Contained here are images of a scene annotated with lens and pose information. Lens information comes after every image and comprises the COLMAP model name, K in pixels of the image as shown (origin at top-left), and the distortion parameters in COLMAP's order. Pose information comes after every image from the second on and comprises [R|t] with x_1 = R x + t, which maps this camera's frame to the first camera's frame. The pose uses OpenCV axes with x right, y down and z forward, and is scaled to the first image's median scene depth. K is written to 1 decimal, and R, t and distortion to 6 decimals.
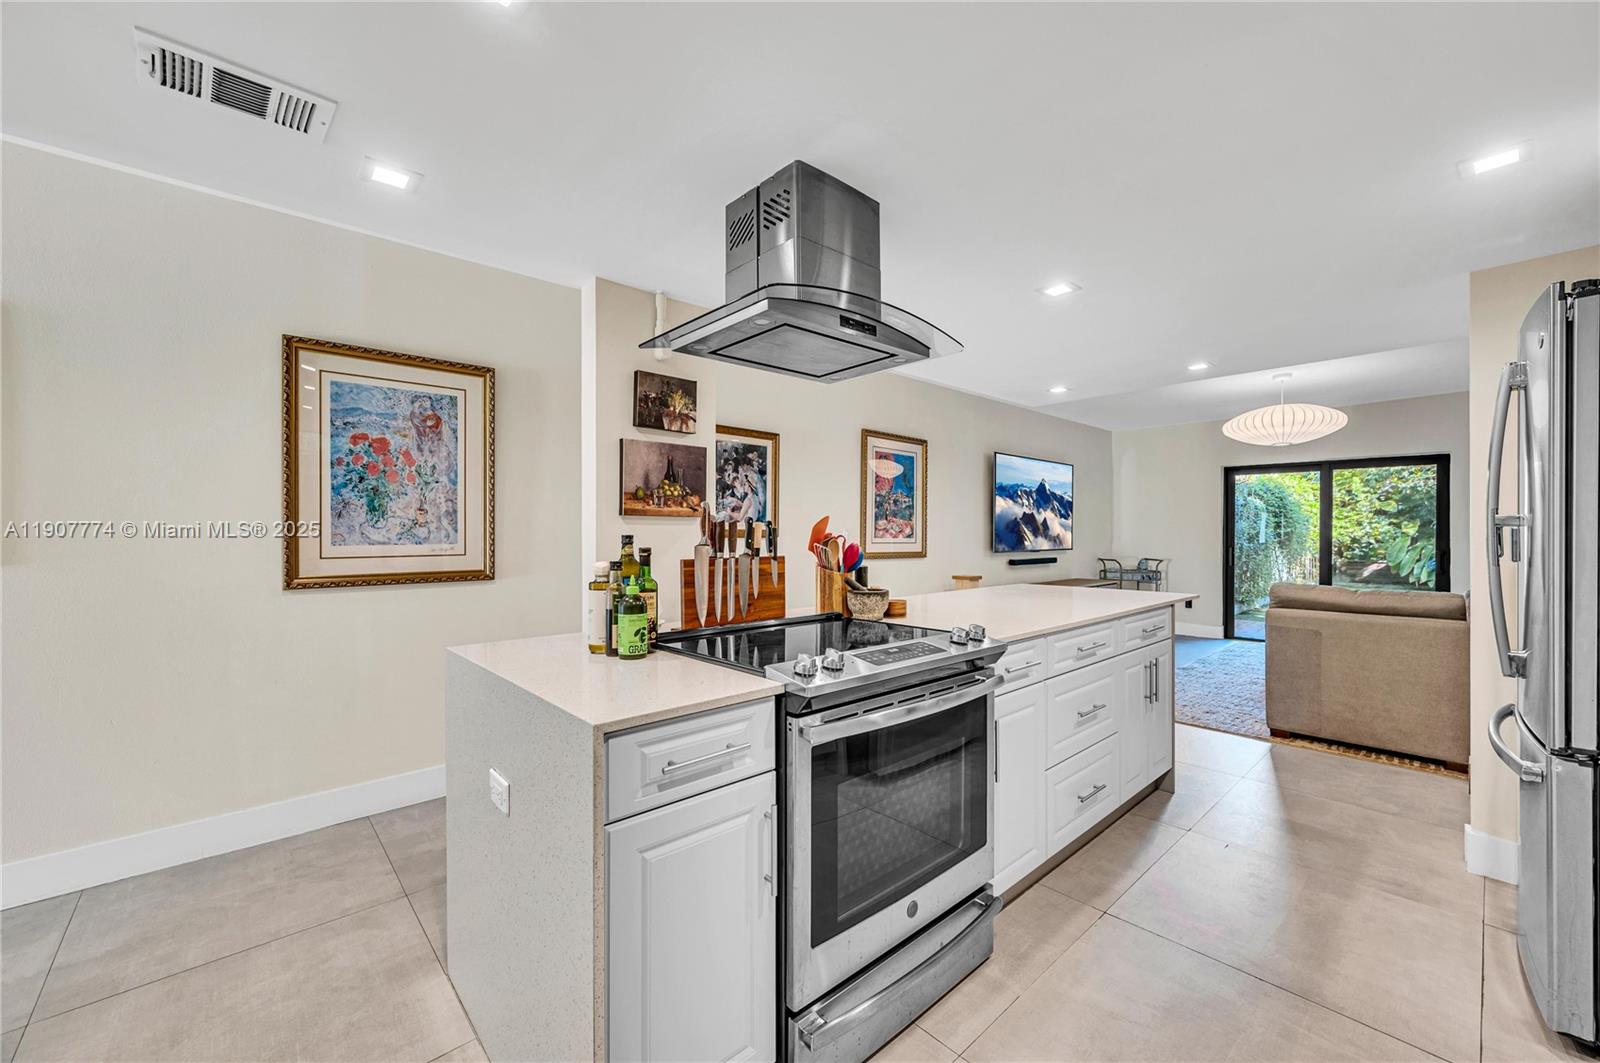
lens RADIAL K [[632.7, 0, 807.1], [0, 632.7, 526.1], [0, 0, 1]] dist [-0.005995, -0.000040]
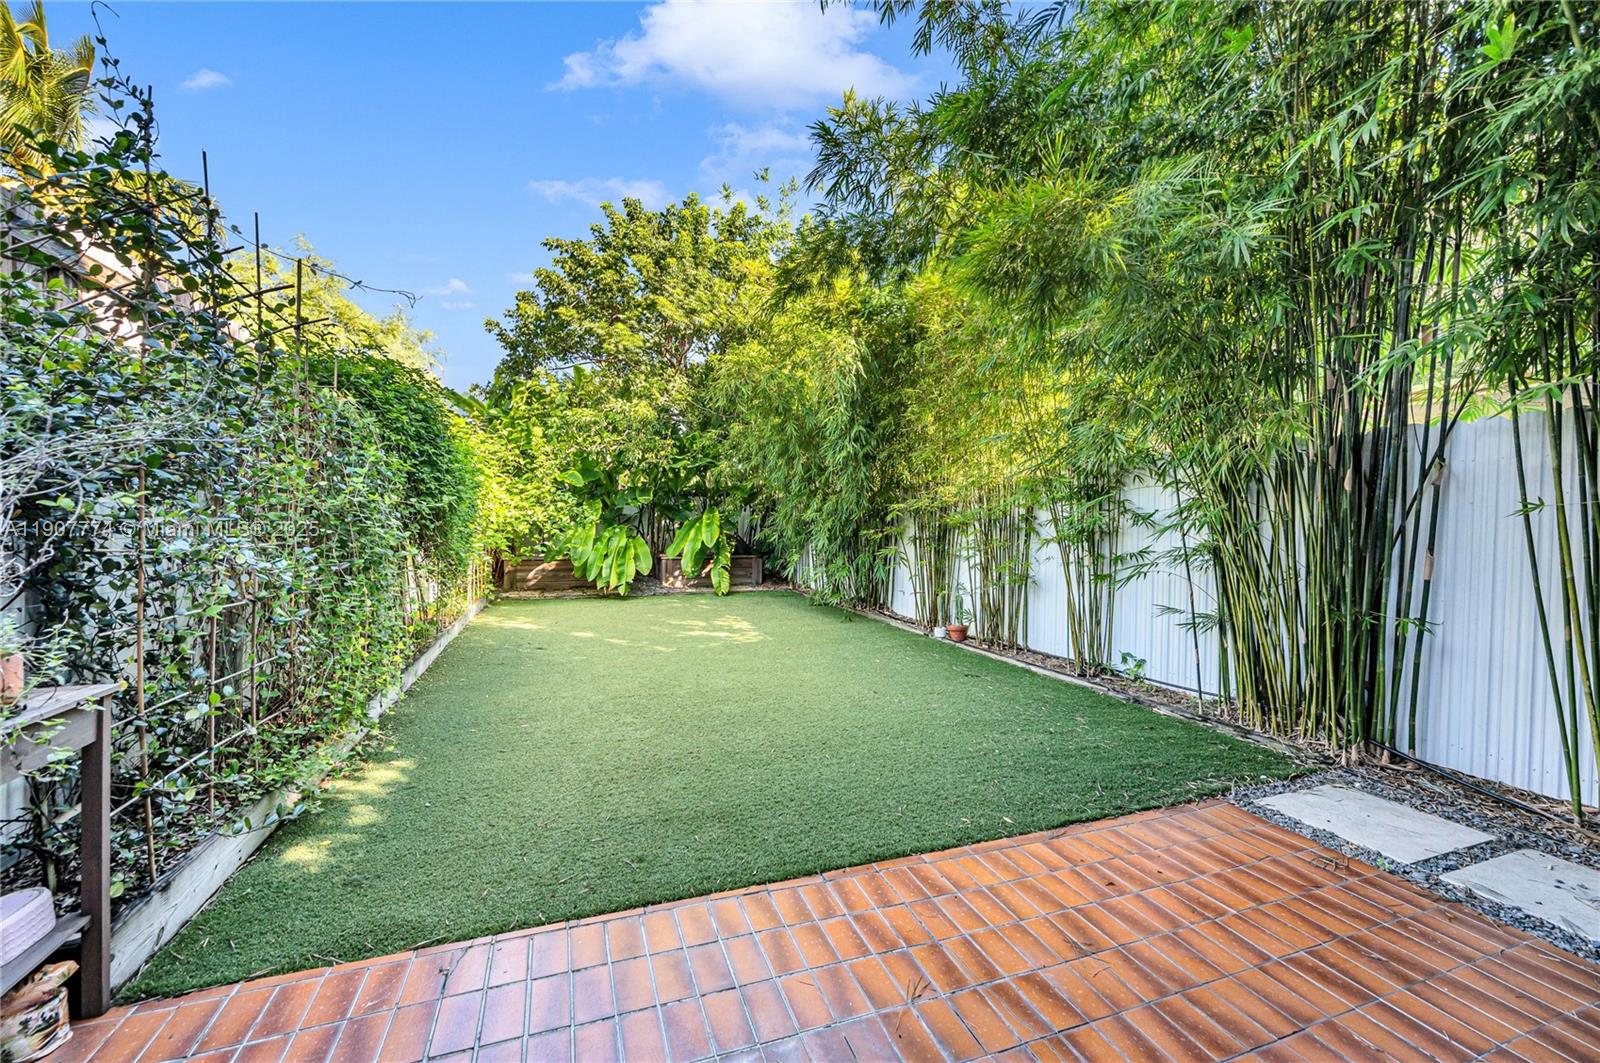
lens RADIAL K [[633.2, 0, 800.0], [0, 633.2, 531.5], [0, 0, 1]] dist [0.000329, -0.000113]
pose [[0.379950, -0.008989, 0.924964, 1.354098], [-0.022383, 0.999571, 0.018909, 0.027463], [-0.924736, -0.027888, 0.379585, 1.807039]]
